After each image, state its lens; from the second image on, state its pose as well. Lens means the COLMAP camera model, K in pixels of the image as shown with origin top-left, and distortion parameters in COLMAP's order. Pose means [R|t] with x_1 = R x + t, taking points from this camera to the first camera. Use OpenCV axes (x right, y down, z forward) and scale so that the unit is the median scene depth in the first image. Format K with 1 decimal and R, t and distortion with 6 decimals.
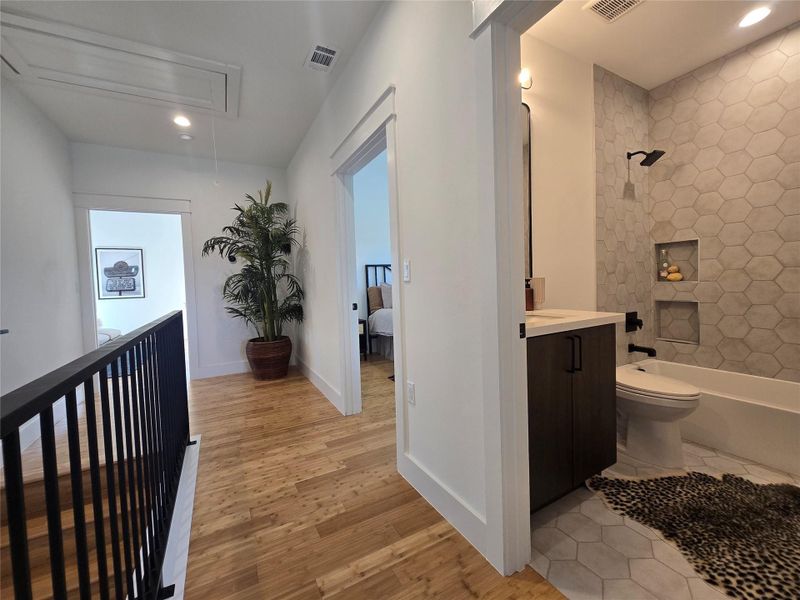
lens RADIAL K [[329.4, 0, 399.5], [0, 329.4, 294.2], [0, 0, 1]] dist [-0.001286, -0.000429]
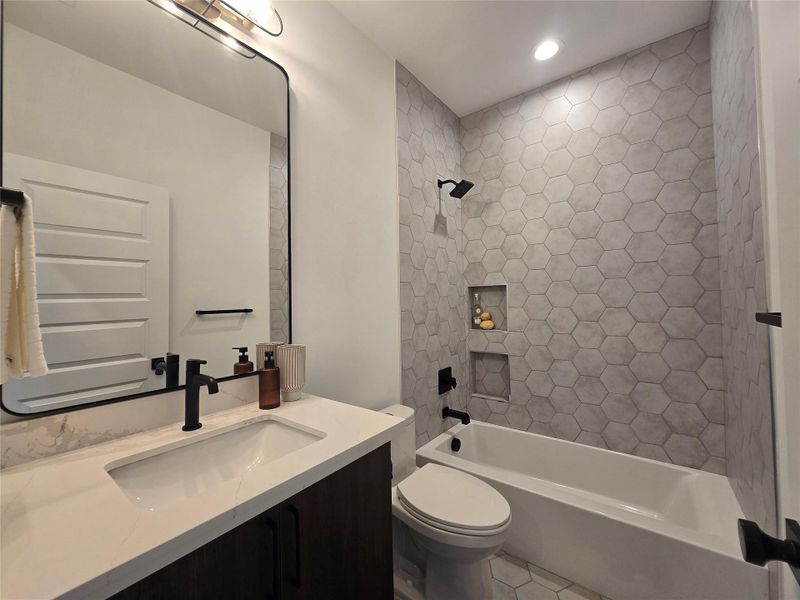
lens RADIAL K [[329.4, 0, 399.5], [0, 329.4, 294.2], [0, 0, 1]] dist [-0.001286, -0.000429]
pose [[0.918362, 0.024298, 0.394994, 0.277150], [0.002671, 0.997710, -0.067584, -0.079635], [-0.395732, 0.063122, 0.916194, 0.284289]]
